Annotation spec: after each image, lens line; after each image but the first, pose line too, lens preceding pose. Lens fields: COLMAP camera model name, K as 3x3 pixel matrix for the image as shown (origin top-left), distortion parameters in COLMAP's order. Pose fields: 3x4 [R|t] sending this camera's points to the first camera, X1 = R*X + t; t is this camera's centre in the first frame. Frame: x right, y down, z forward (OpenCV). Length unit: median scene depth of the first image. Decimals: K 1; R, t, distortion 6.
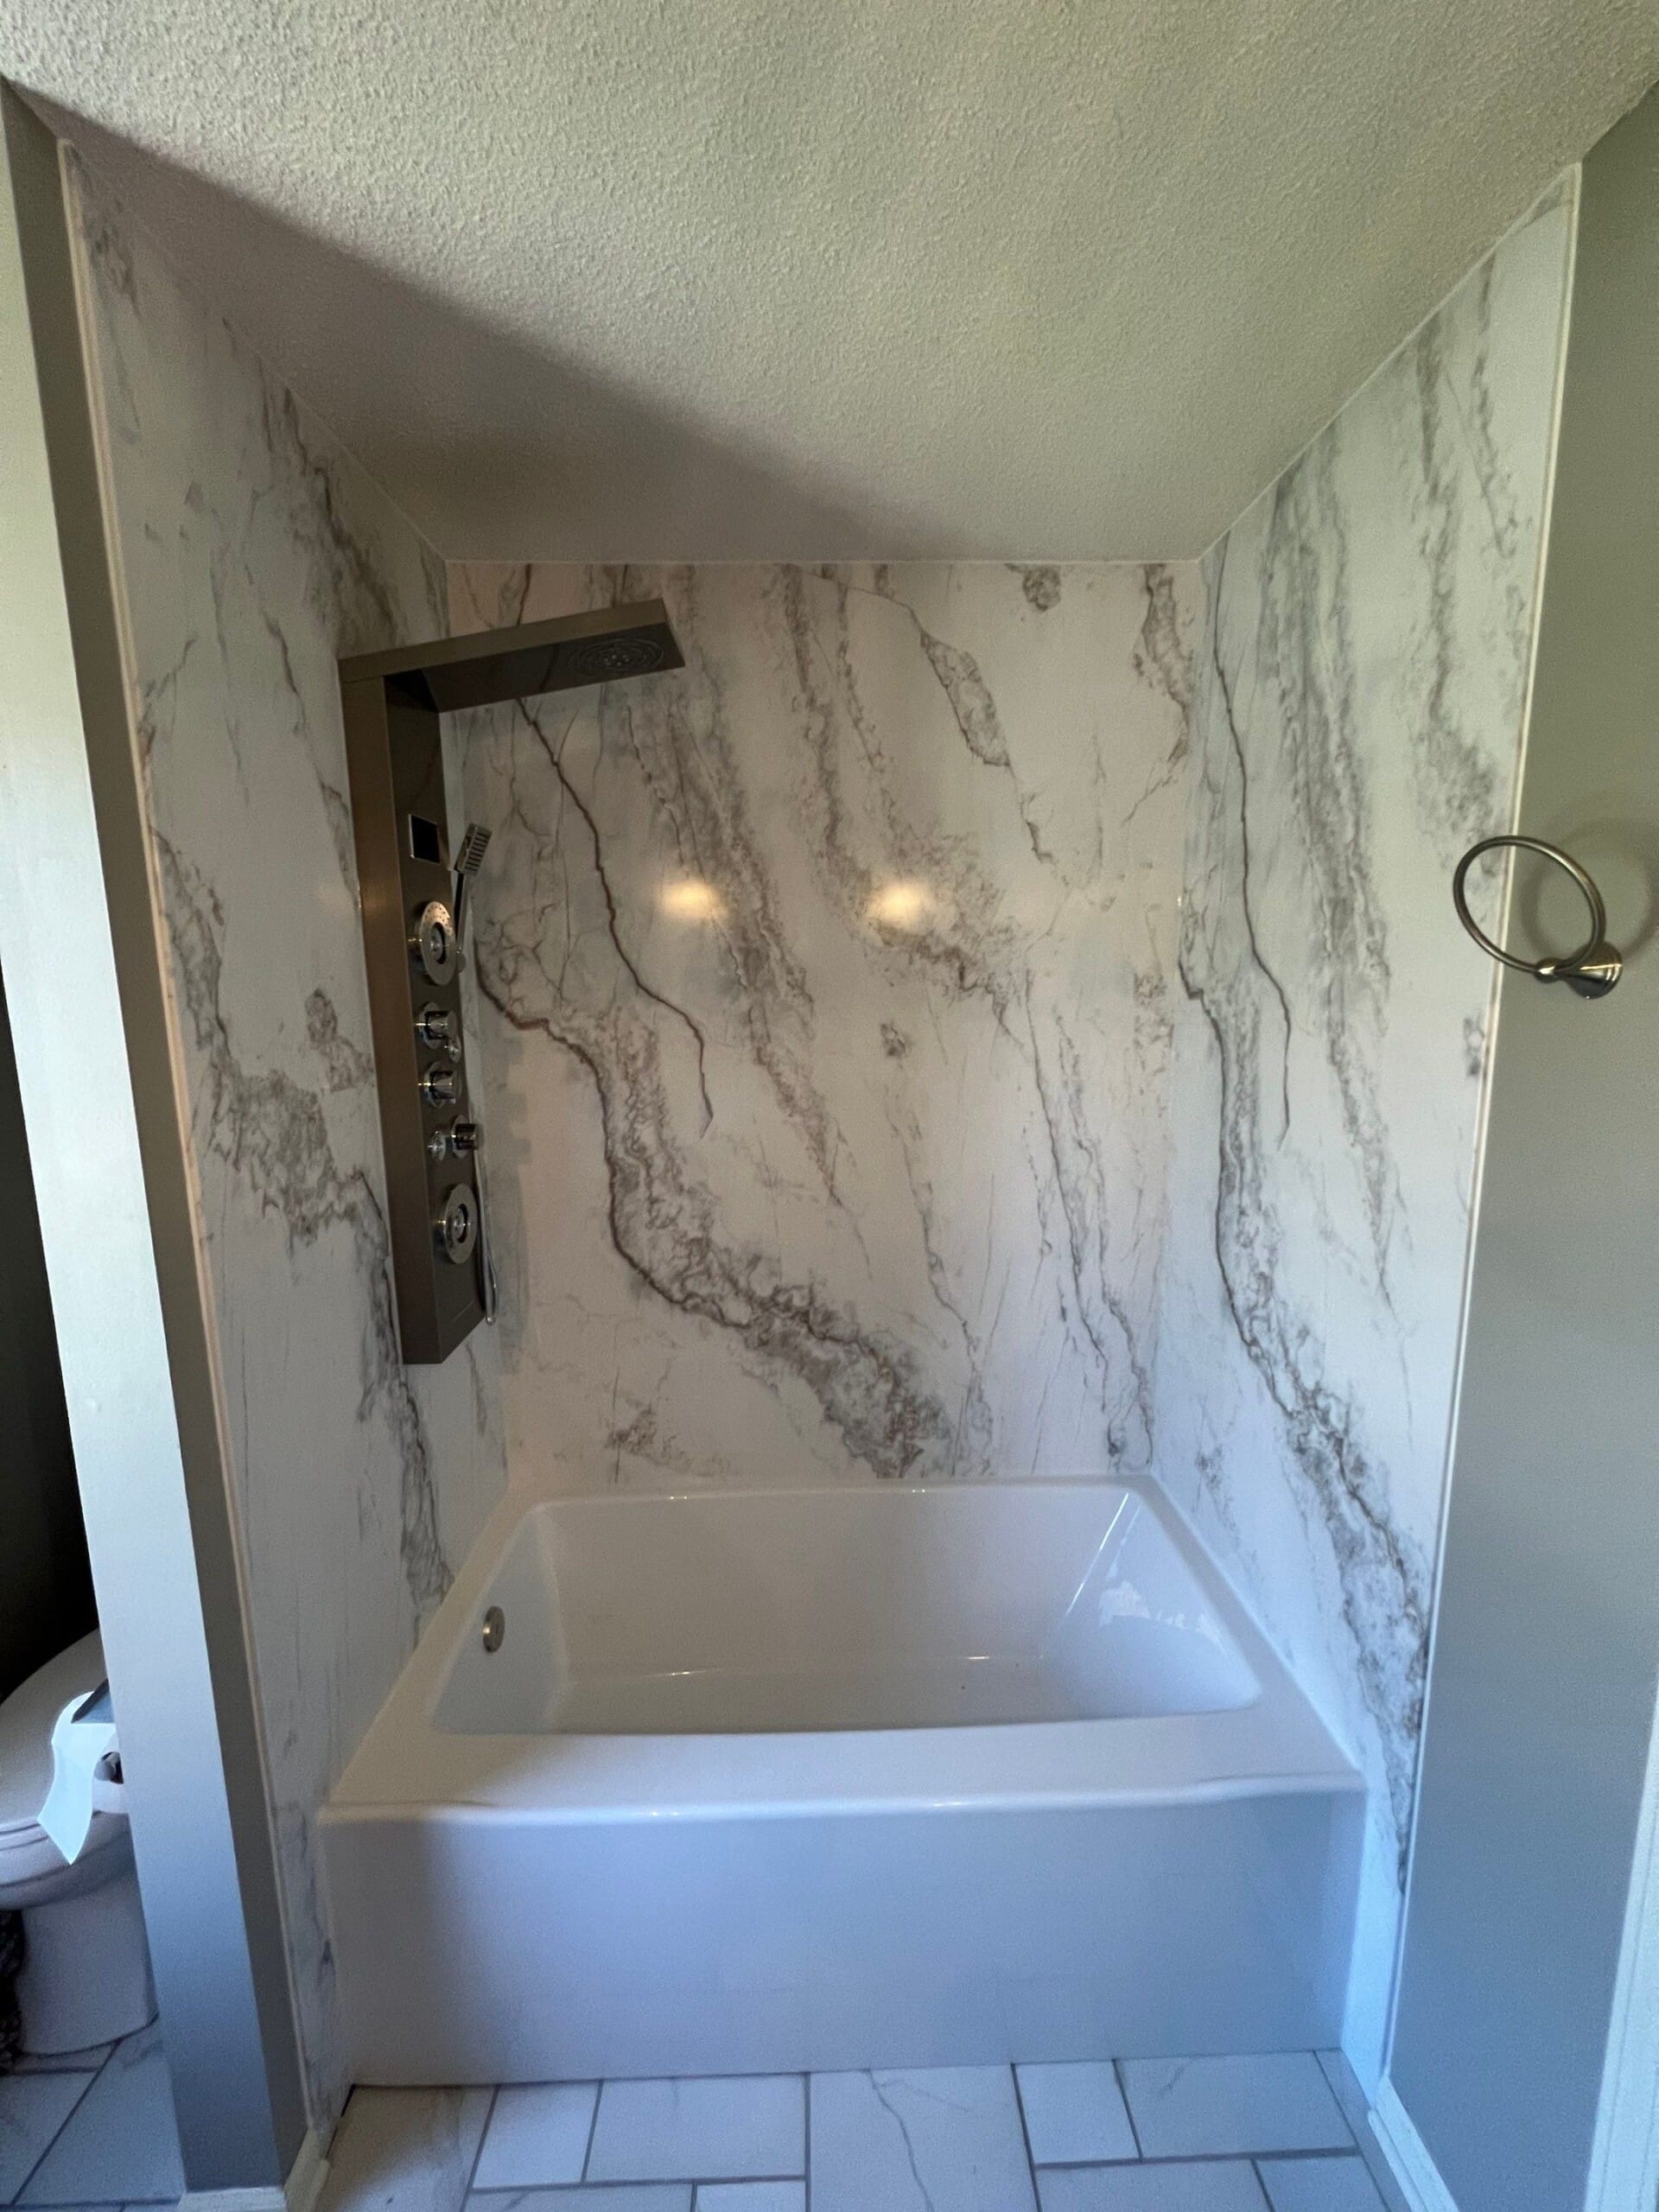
lens RADIAL K [[882.9, 0, 833.0], [0, 882.9, 1112.7], [0, 0, 1]] dist [-0.000865, -0.000859]
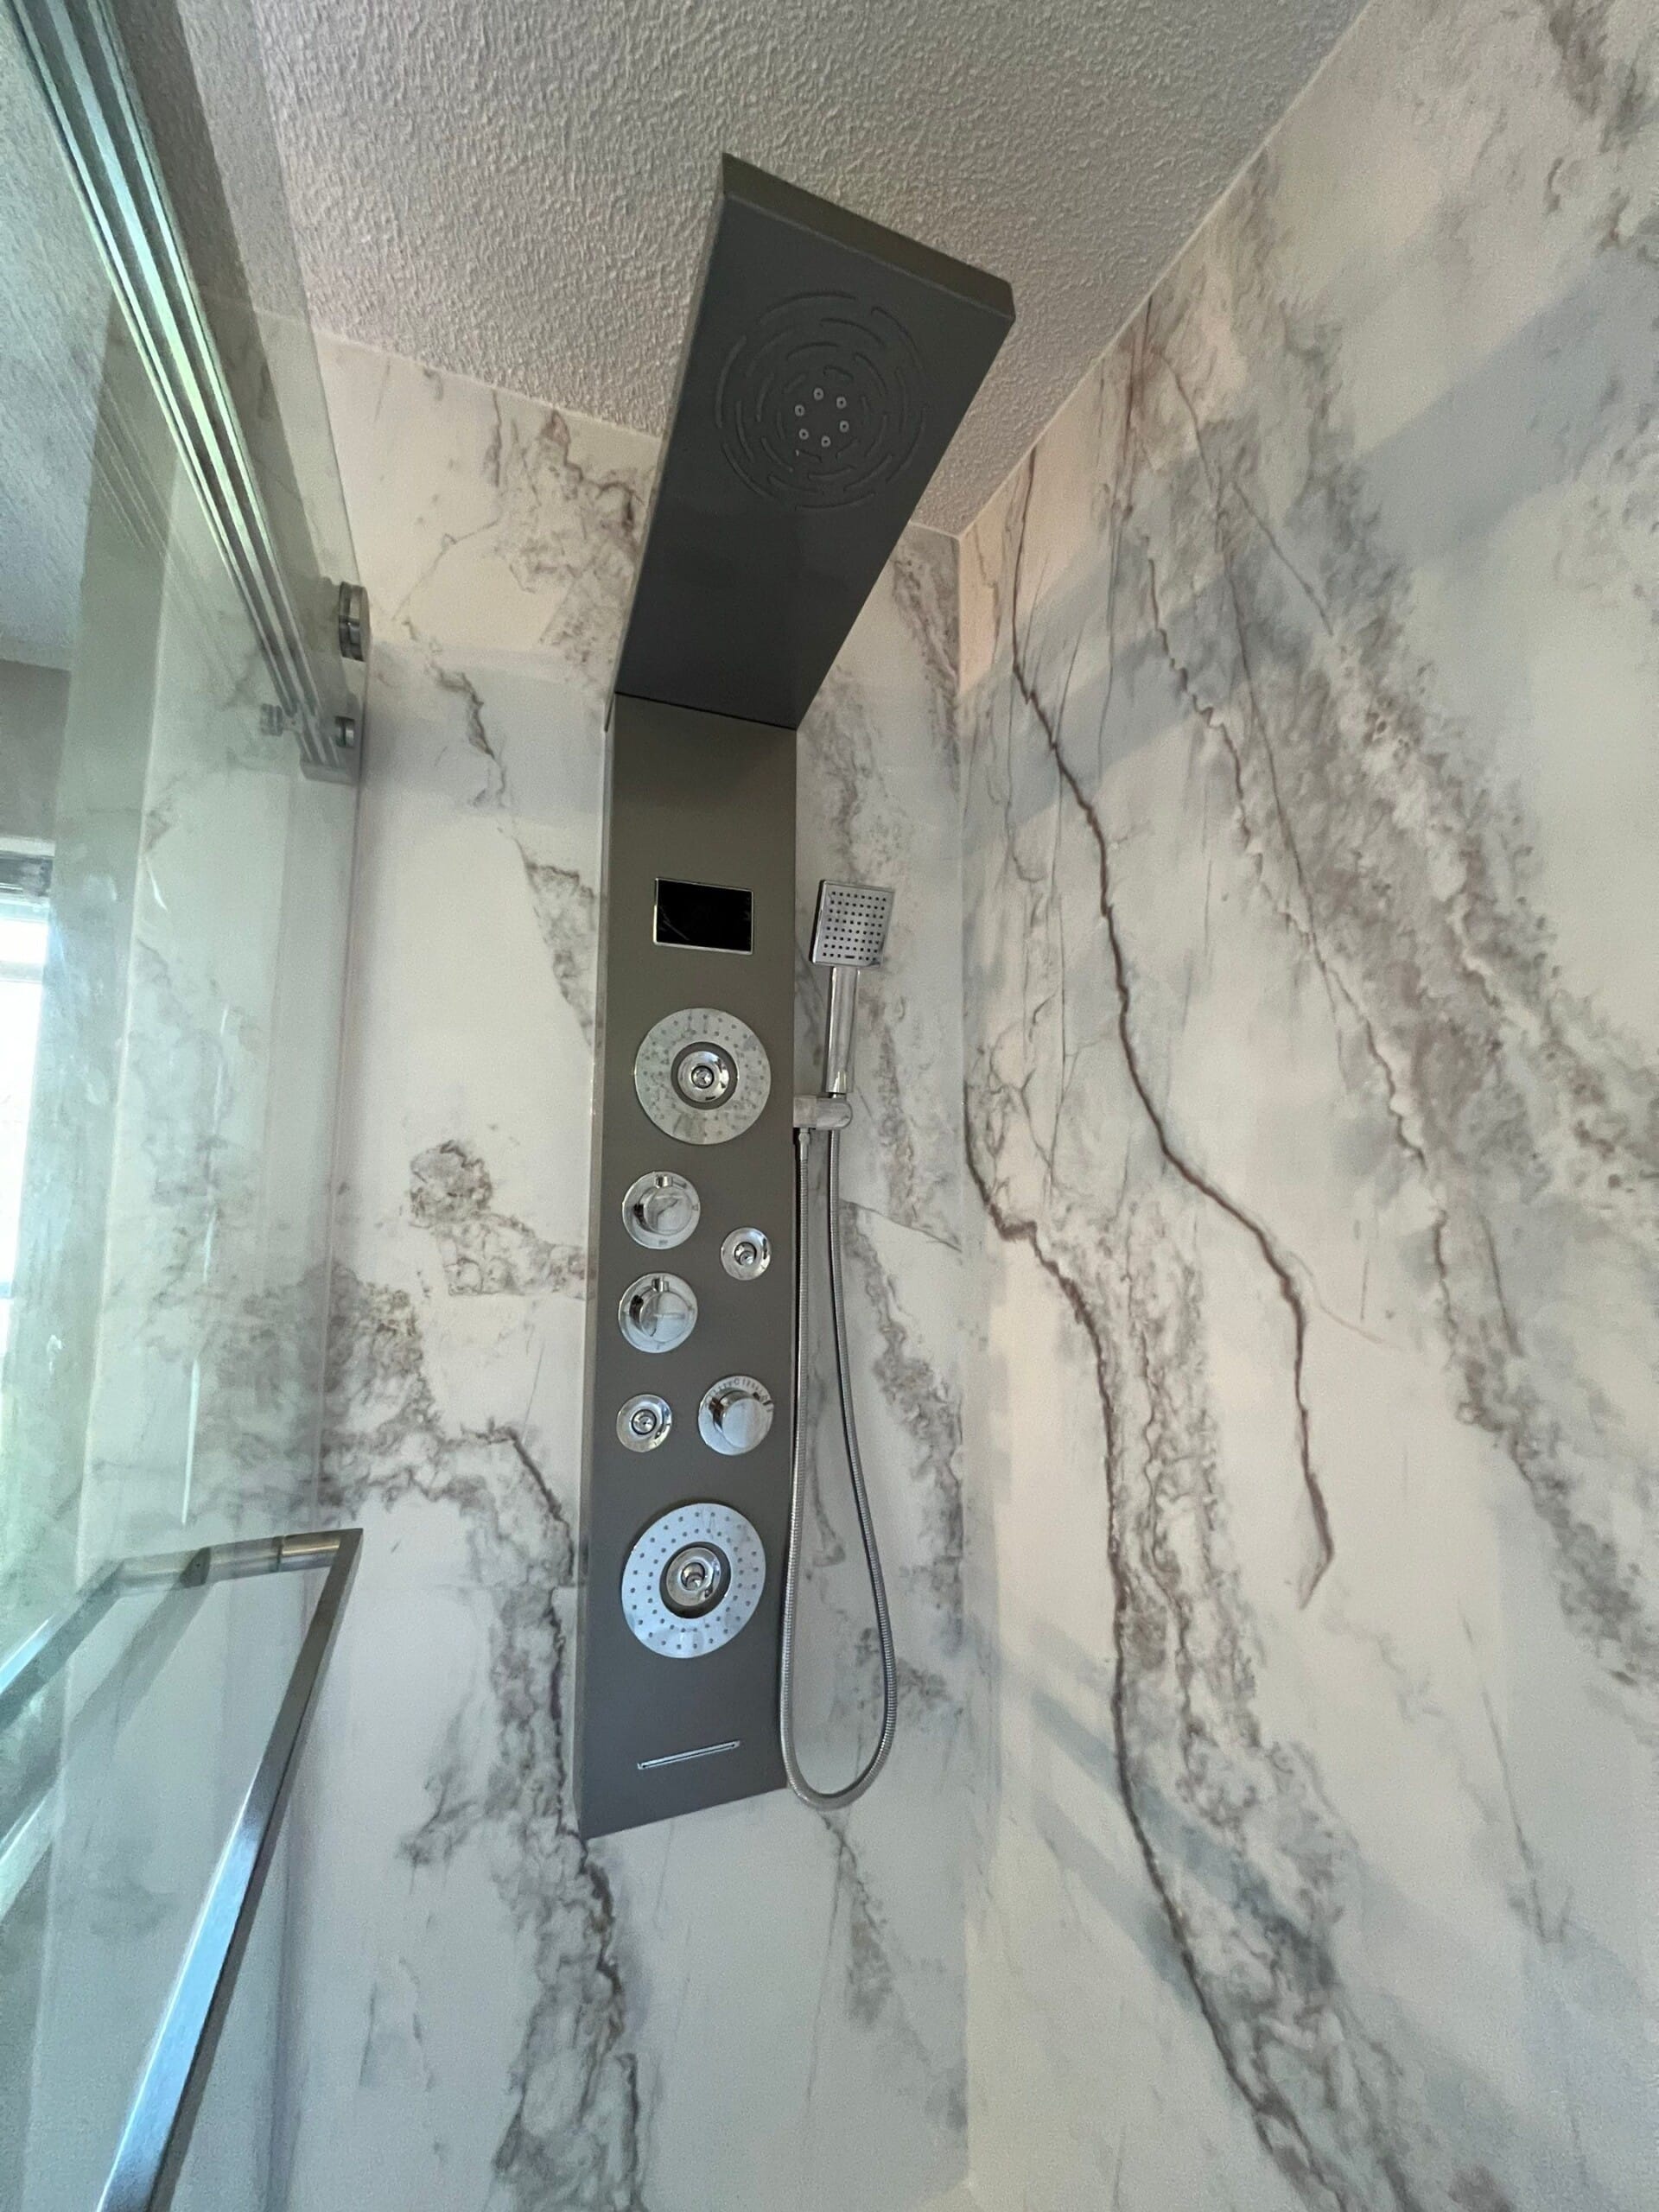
lens RADIAL K [[882.9, 0, 829.0], [0, 882.9, 1100.7], [0, 0, 1]] dist [-0.000865, -0.000859]
pose [[0.349078, -0.077311, -0.933899, 0.116296], [-0.164096, 0.976149, -0.142145, -0.083425], [0.922614, 0.202869, 0.328066, 0.713615]]
